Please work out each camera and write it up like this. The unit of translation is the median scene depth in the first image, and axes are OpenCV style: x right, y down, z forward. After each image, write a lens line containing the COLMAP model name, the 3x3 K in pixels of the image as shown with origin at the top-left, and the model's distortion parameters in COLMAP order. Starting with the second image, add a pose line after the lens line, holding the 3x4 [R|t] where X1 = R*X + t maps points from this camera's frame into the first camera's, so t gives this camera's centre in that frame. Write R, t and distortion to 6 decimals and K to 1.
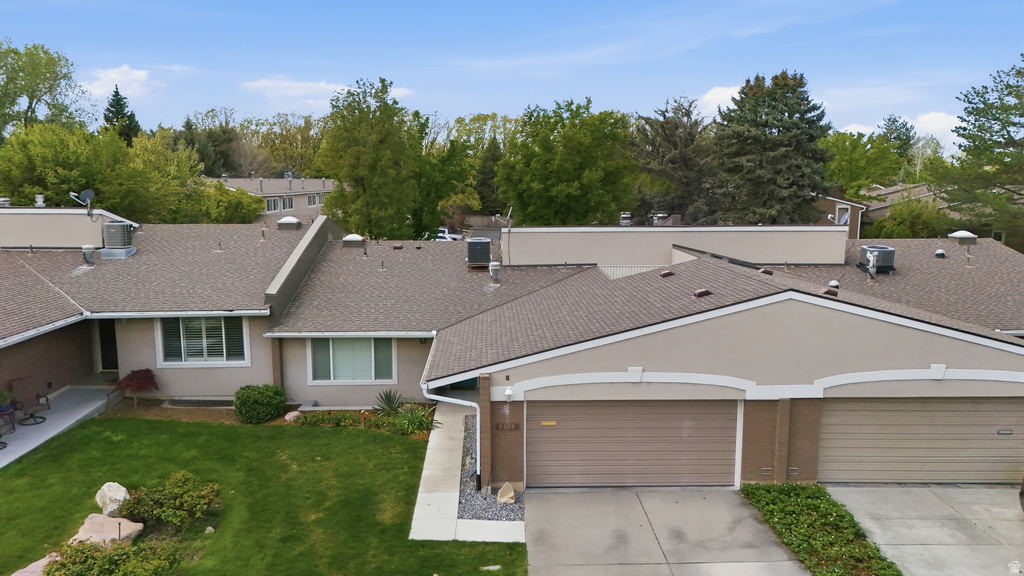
lens RADIAL K [[751.2, 0, 510.9], [0, 751.2, 293.0], [0, 0, 1]] dist [0.084901, -0.085745]
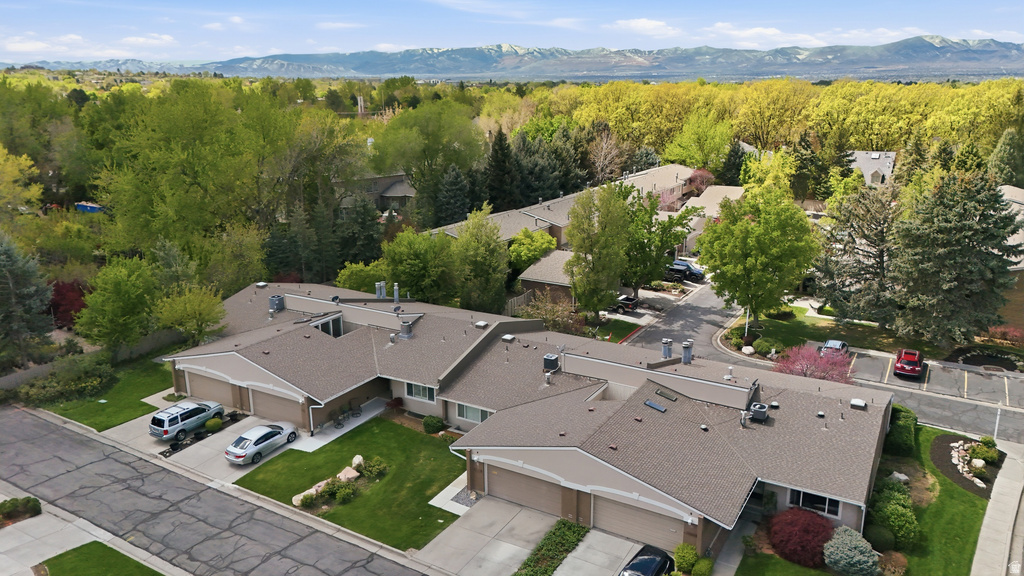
lens RADIAL K [[751.2, 0, 511.2], [0, 751.2, 293.0], [0, 0, 1]] dist [0.084901, -0.085745]
pose [[0.845128, 0.139303, -0.516095, 0.437222], [-0.072953, 0.986472, 0.146802, -0.263435], [0.529563, -0.086416, 0.843857, -0.345442]]
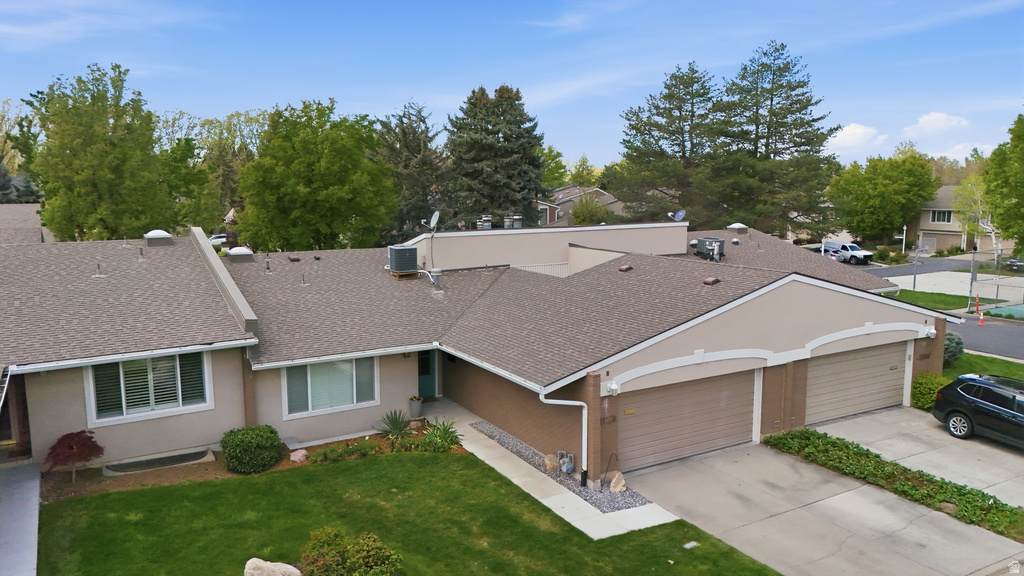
lens RADIAL K [[751.2, 0, 512.2], [0, 751.2, 294.7], [0, 0, 1]] dist [0.084901, -0.085745]
pose [[0.874807, -0.076519, 0.478391, -0.200390], [0.077313, 0.996843, 0.018069, -0.008378], [-0.478263, 0.021178, 0.877961, 0.045551]]
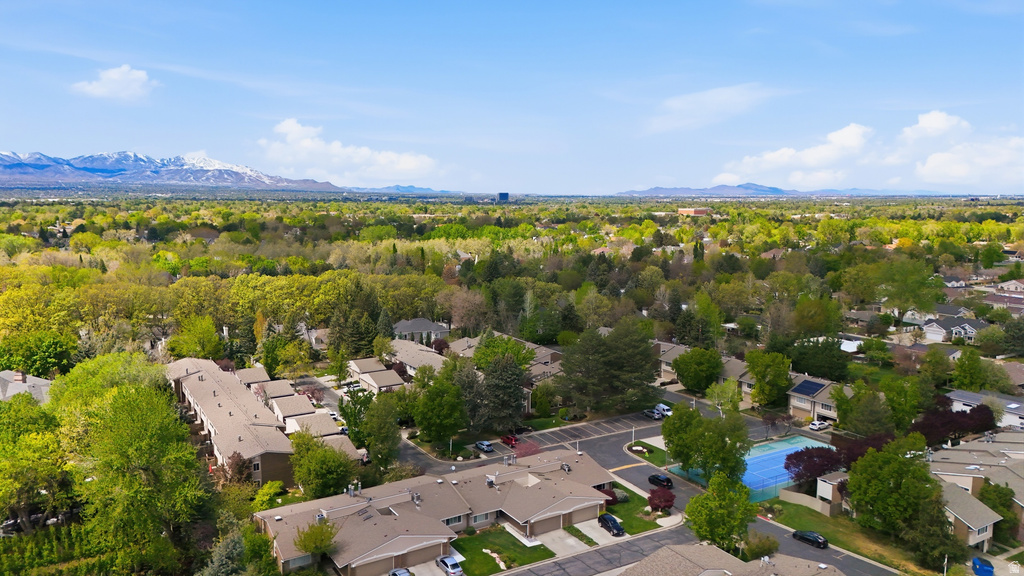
lens RADIAL K [[751.2, 0, 516.4], [0, 751.2, 285.6], [0, 0, 1]] dist [0.084901, -0.085745]
pose [[0.863755, -0.060340, 0.500287, -1.033696], [0.070445, 0.997515, -0.001313, -0.599347], [-0.498964, 0.036377, 0.865859, -1.466709]]
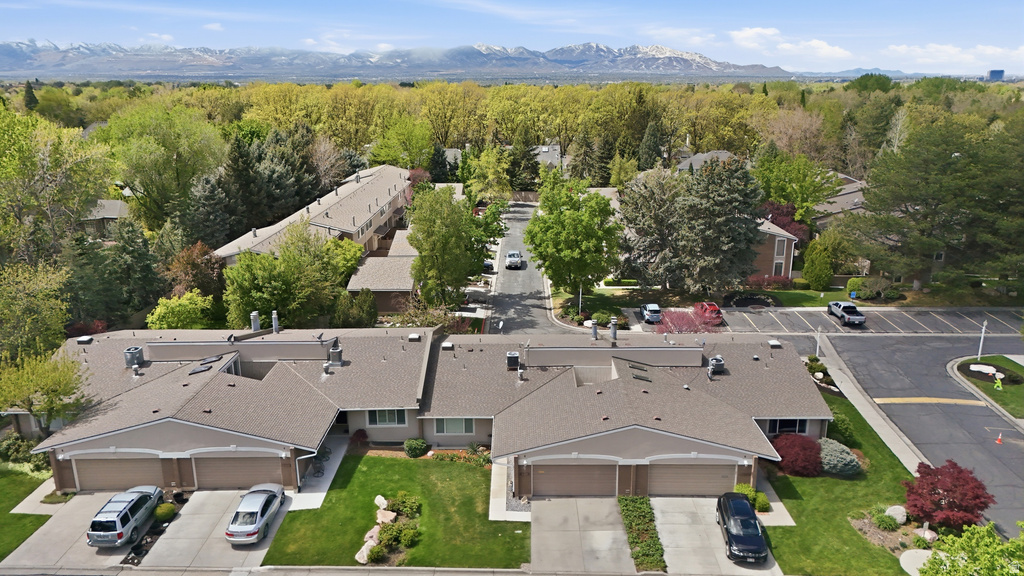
lens RADIAL K [[751.2, 0, 511.3], [0, 751.2, 289.9], [0, 0, 1]] dist [0.084901, -0.085745]
pose [[0.999108, 0.001952, -0.042177, 0.018322], [0.003276, 0.992336, 0.123529, -0.249359], [0.042095, -0.123557, 0.991444, -0.479968]]
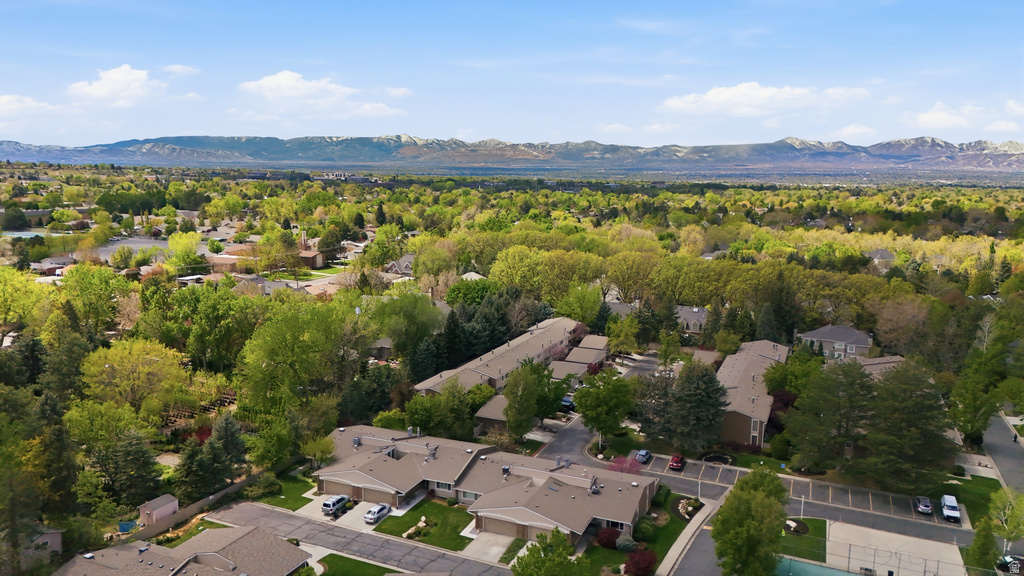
lens RADIAL K [[751.2, 0, 509.3], [0, 751.2, 285.2], [0, 0, 1]] dist [0.084901, -0.085745]
pose [[0.906988, 0.073517, -0.414691, 0.851446], [-0.073053, 0.997183, 0.017006, -0.598121], [0.414773, 0.014870, 0.909804, -1.465255]]
